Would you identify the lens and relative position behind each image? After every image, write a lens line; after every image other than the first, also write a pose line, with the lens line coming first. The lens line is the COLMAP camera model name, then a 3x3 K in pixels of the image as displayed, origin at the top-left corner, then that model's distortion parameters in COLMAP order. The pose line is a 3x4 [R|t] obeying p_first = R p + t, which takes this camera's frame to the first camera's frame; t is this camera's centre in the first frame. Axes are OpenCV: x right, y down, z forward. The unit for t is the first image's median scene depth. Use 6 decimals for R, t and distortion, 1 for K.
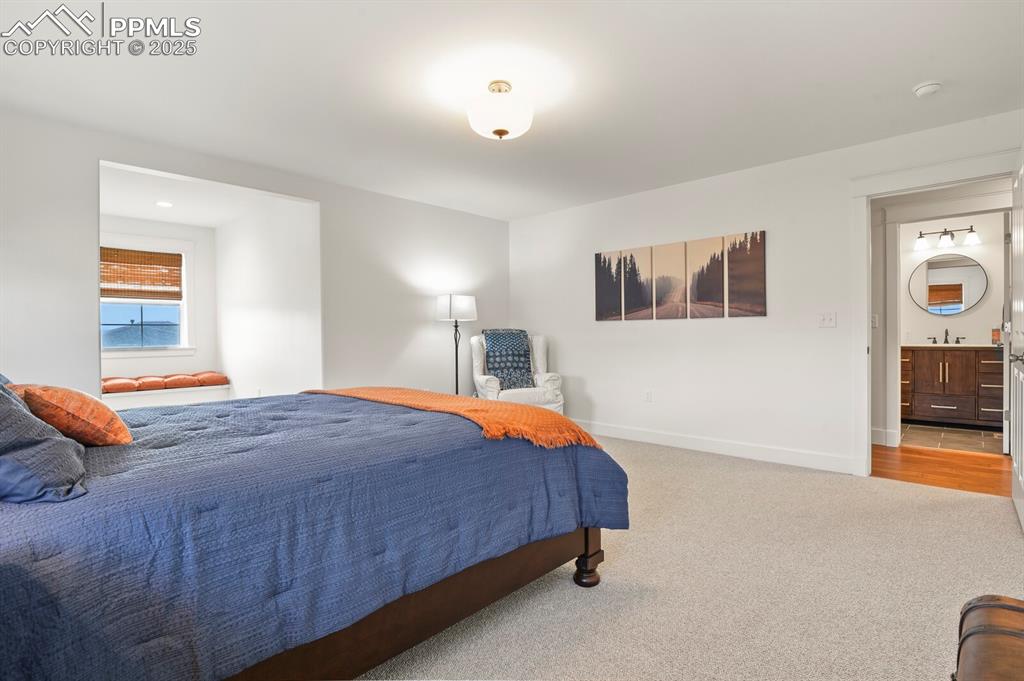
lens RADIAL K [[506.7, 0, 517.5], [0, 506.7, 340.8], [0, 0, 1]] dist [-0.002135, -0.000267]
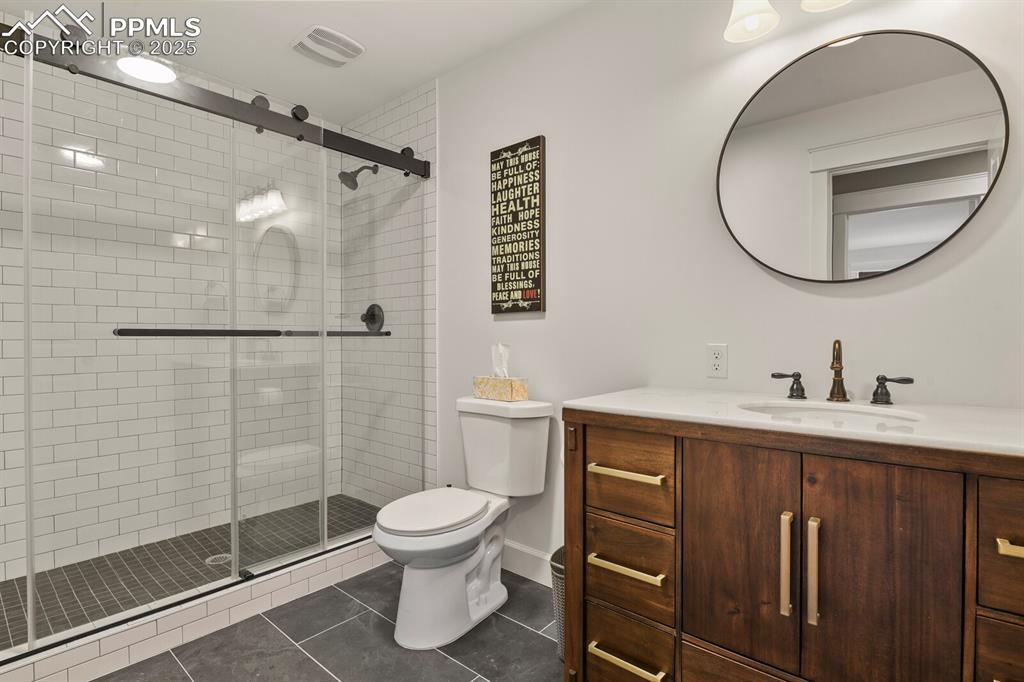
lens RADIAL K [[506.7, 0, 517.5], [0, 506.7, 341.3], [0, 0, 1]] dist [-0.002135, -0.000267]
pose [[0.999083, 0.010619, 0.041484, 0.725844], [-0.010384, 0.999929, -0.005877, -0.021023], [-0.041543, 0.005441, 0.999122, 0.810484]]
